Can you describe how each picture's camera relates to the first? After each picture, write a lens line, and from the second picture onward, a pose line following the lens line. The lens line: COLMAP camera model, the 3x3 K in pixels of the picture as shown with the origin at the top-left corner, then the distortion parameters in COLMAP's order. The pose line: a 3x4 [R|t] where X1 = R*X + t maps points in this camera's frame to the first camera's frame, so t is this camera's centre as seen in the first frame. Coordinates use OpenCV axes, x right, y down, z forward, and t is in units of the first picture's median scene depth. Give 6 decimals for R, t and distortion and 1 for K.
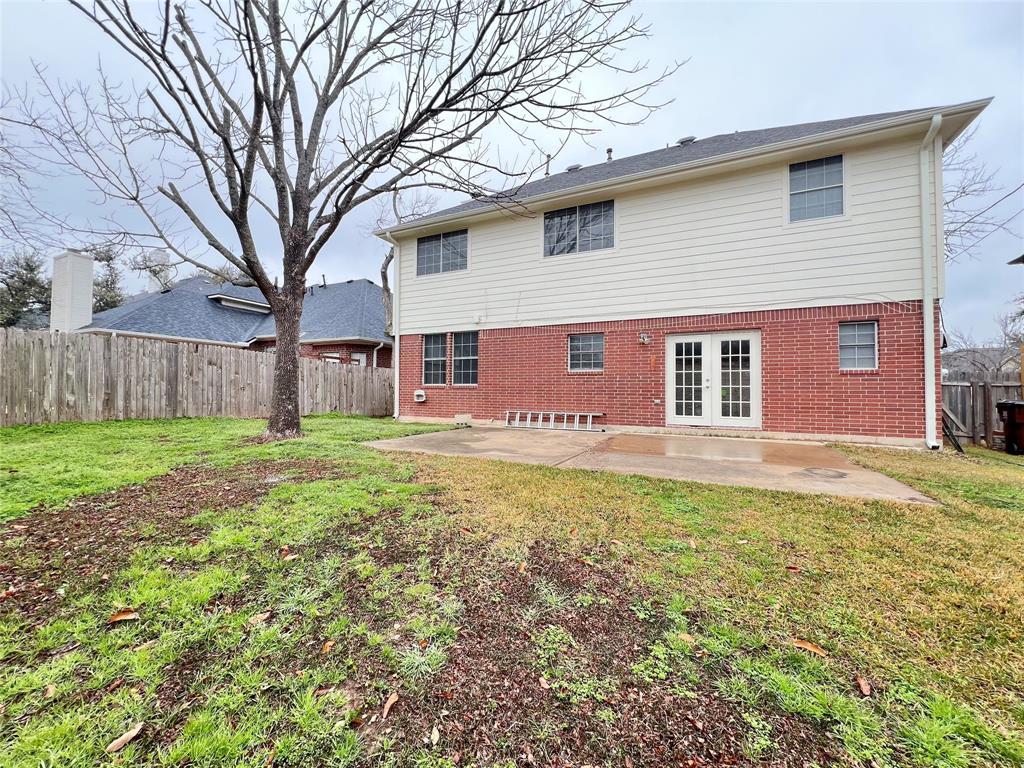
lens RADIAL K [[409.8, 0, 510.7], [0, 409.8, 384.4], [0, 0, 1]] dist [-0.000167, 0.001043]
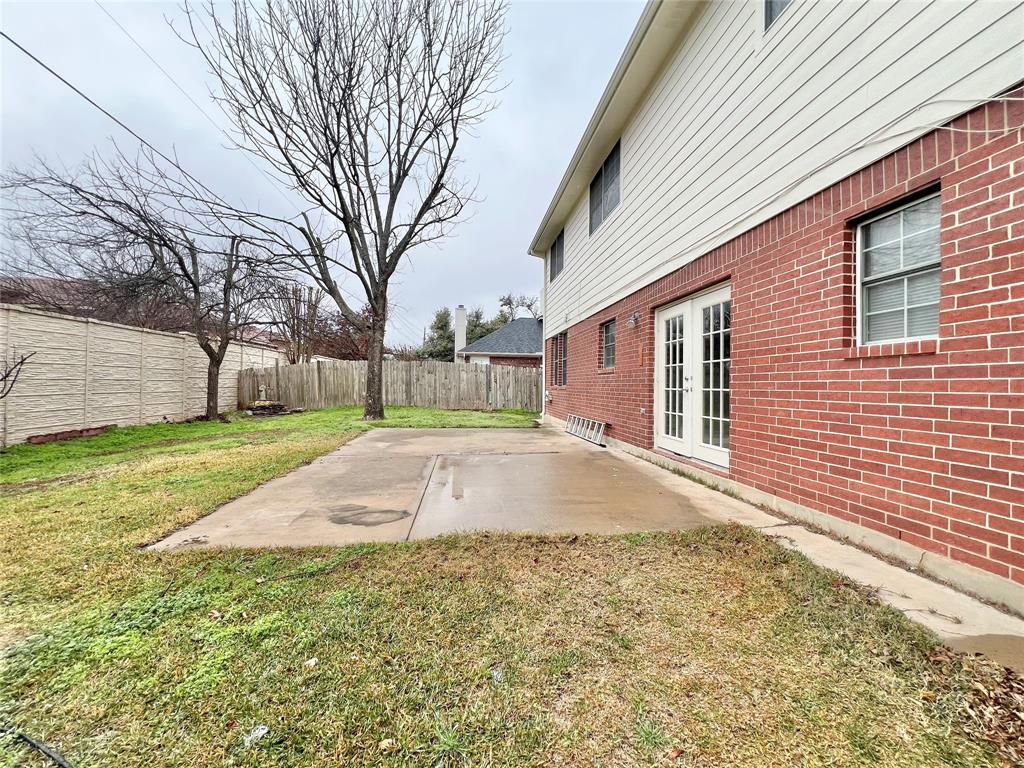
lens RADIAL K [[409.8, 0, 508.0], [0, 409.8, 384.9], [0, 0, 1]] dist [-0.000167, 0.001043]
pose [[0.519407, -0.003495, -0.854520, 0.857504], [0.010444, 0.999943, 0.002259, -0.005212], [0.854463, -0.010098, 0.519414, 0.476973]]
